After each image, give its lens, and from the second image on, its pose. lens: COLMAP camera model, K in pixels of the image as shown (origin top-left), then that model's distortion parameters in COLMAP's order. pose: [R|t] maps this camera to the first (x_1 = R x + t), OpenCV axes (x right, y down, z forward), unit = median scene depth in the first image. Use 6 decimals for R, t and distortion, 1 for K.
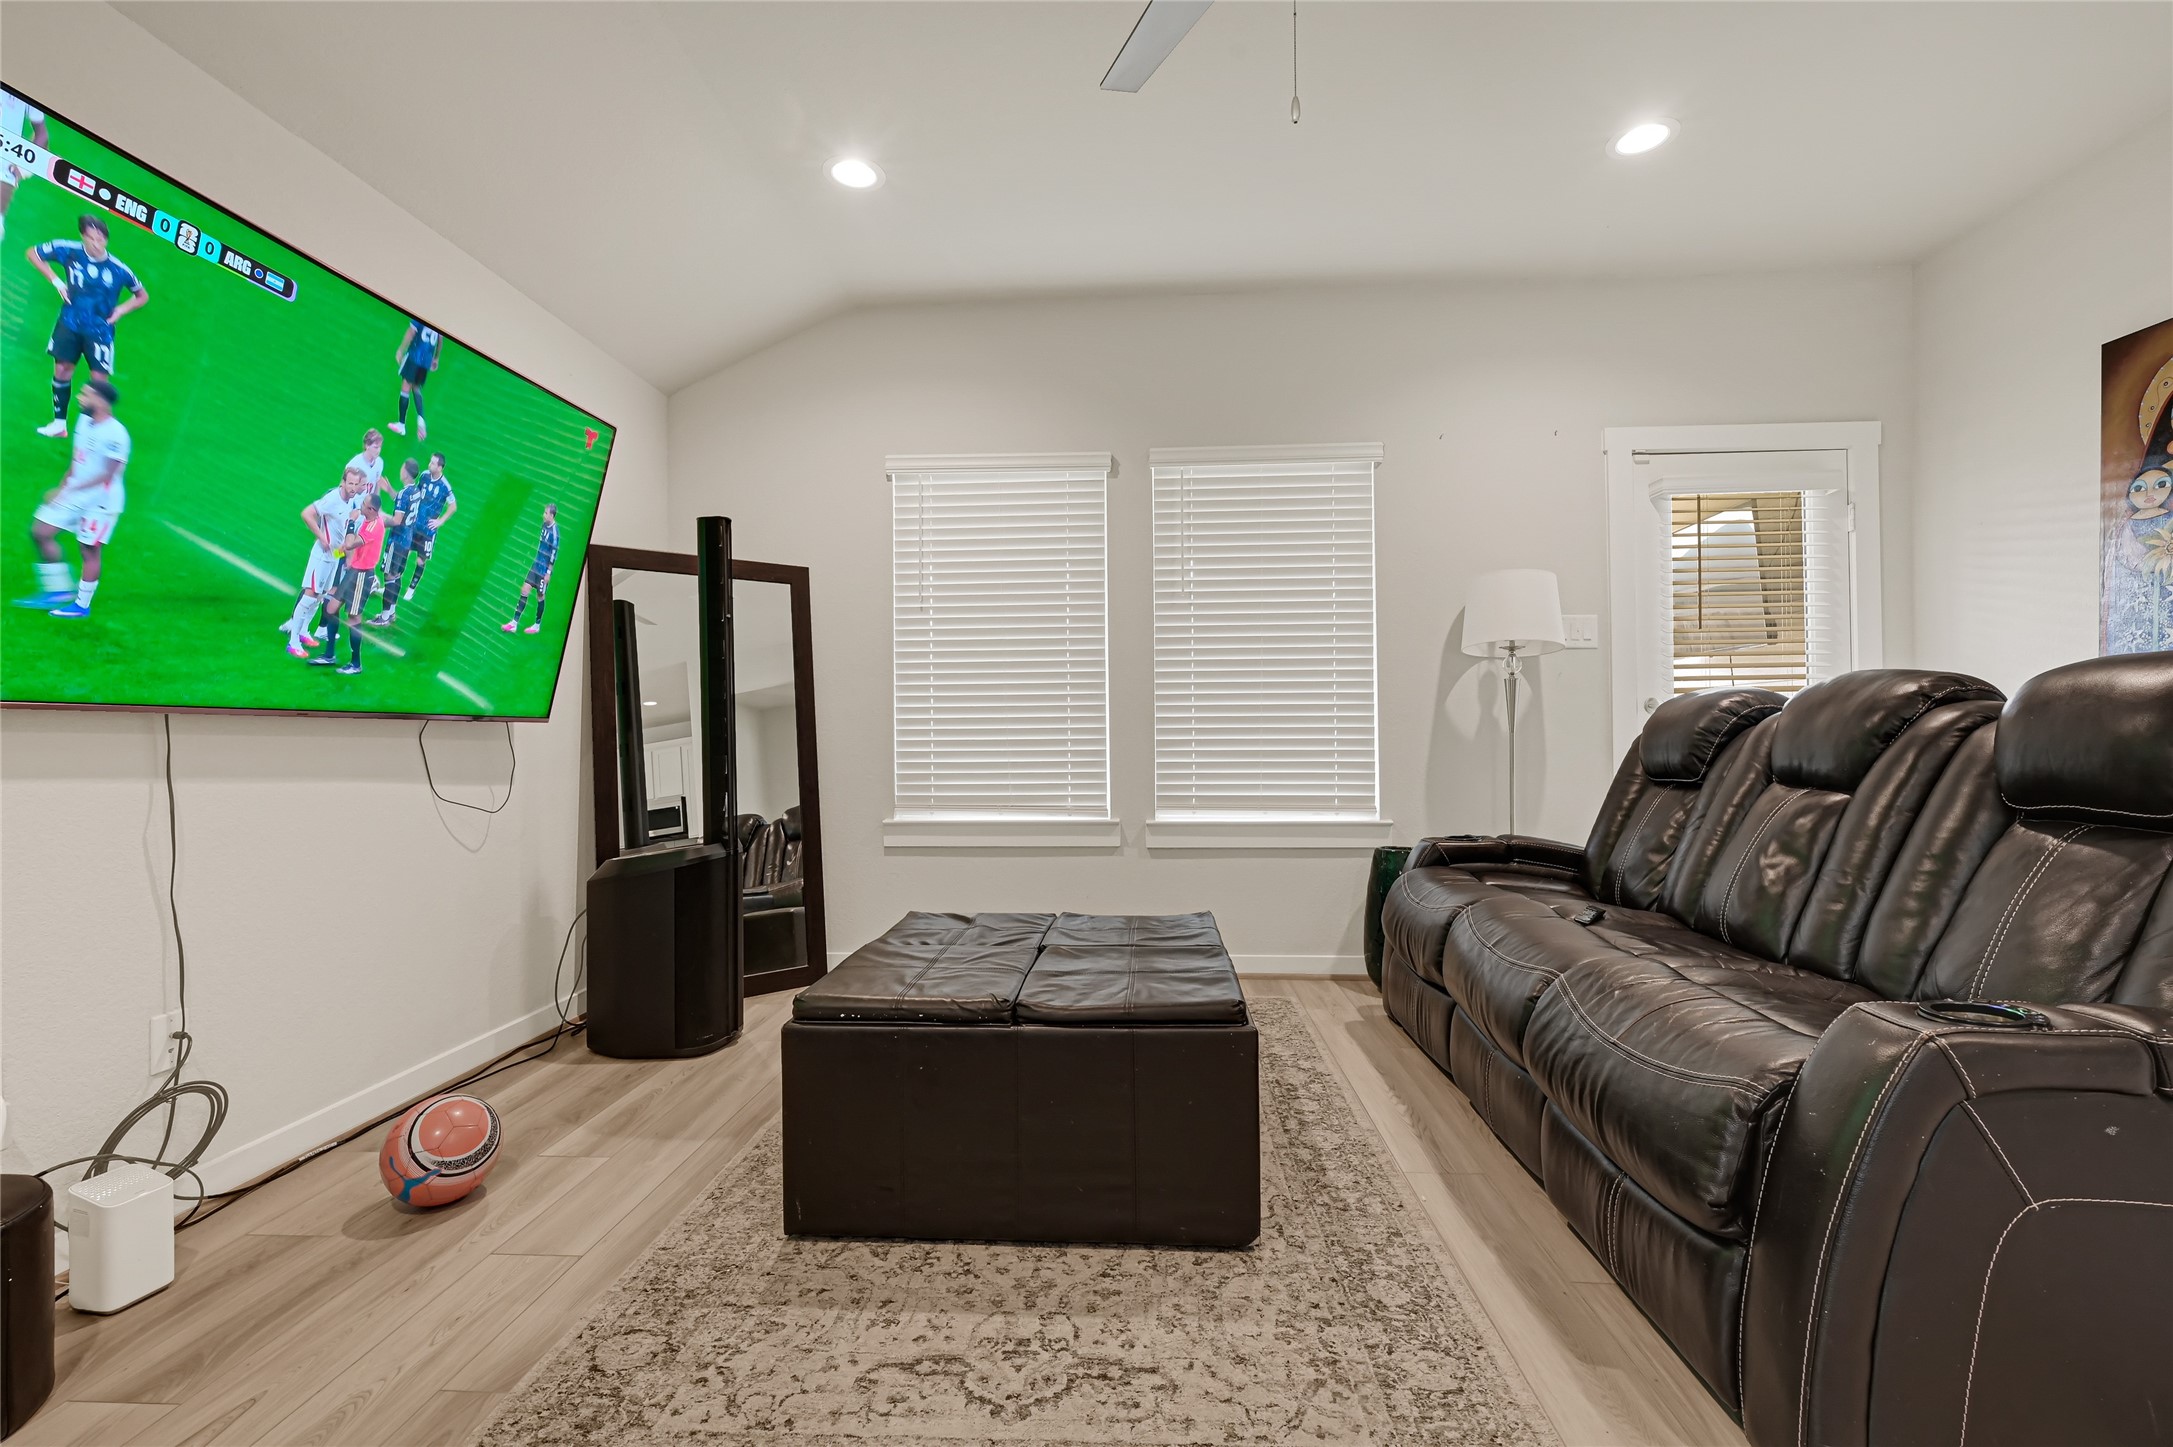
lens RADIAL K [[925.6, 0, 1079.4], [0, 925.6, 733.4], [0, 0, 1]] dist [-0.000636, 0.000371]
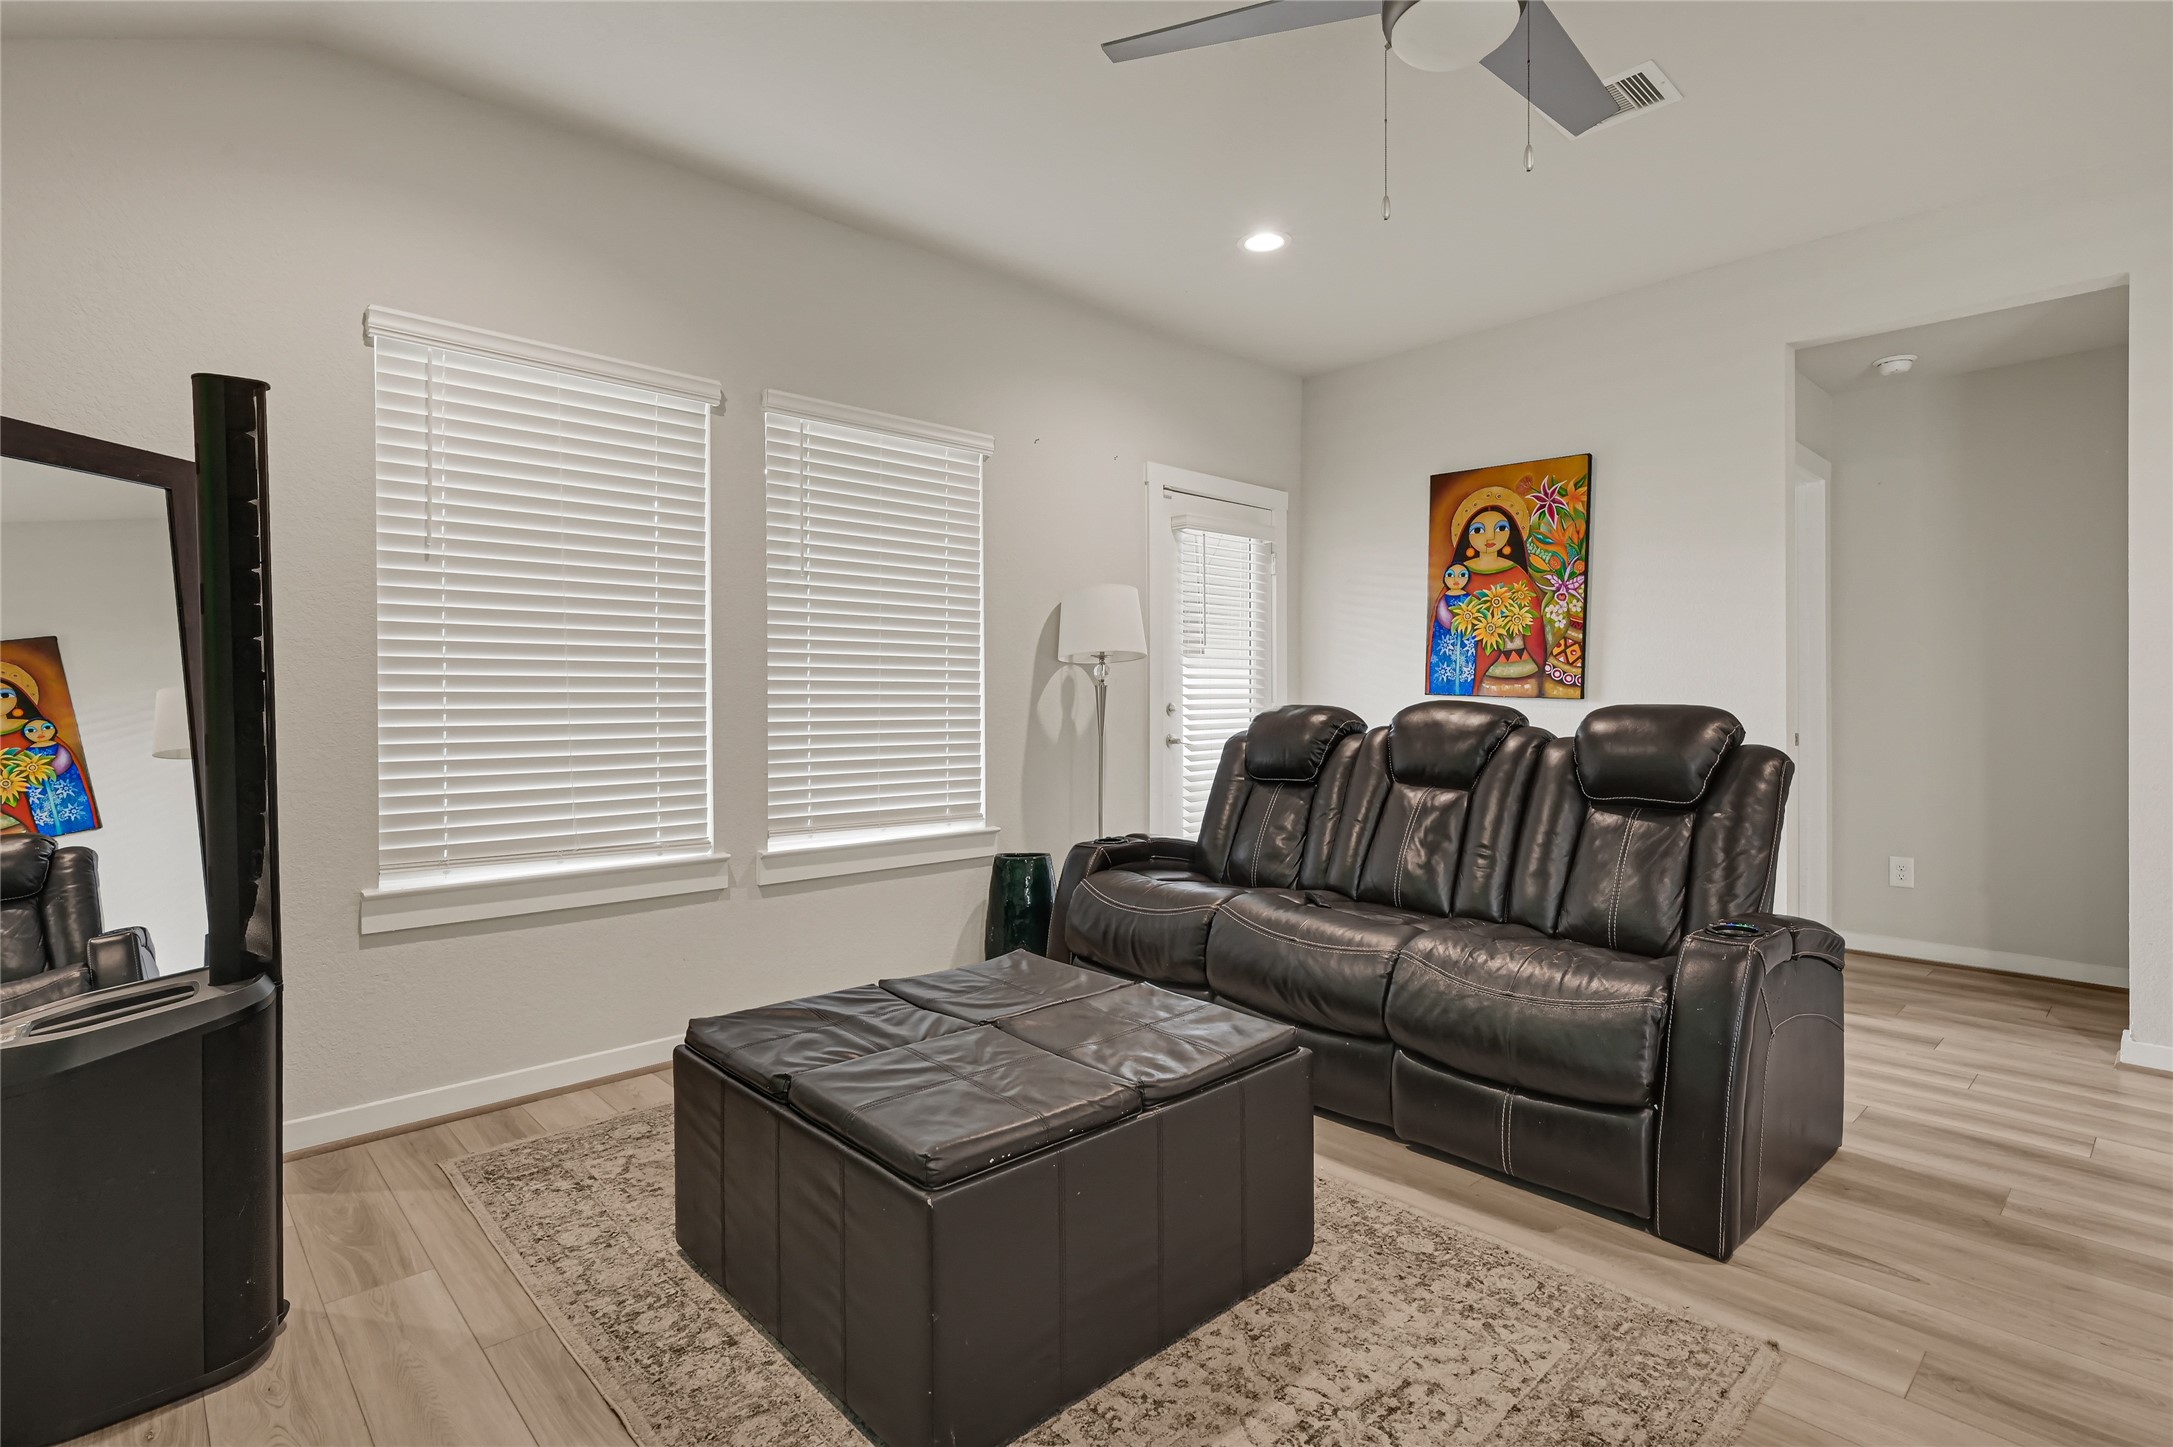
lens RADIAL K [[1062.2, 0, 1075.6], [0, 1062.2, 711.8], [0, 0, 1]] dist [0.000184, -0.000198]
pose [[0.689403, -0.002889, 0.724372, -0.501427], [-0.003145, 0.999971, 0.006982, -0.042408], [-0.724371, -0.007092, 0.689374, 0.207511]]
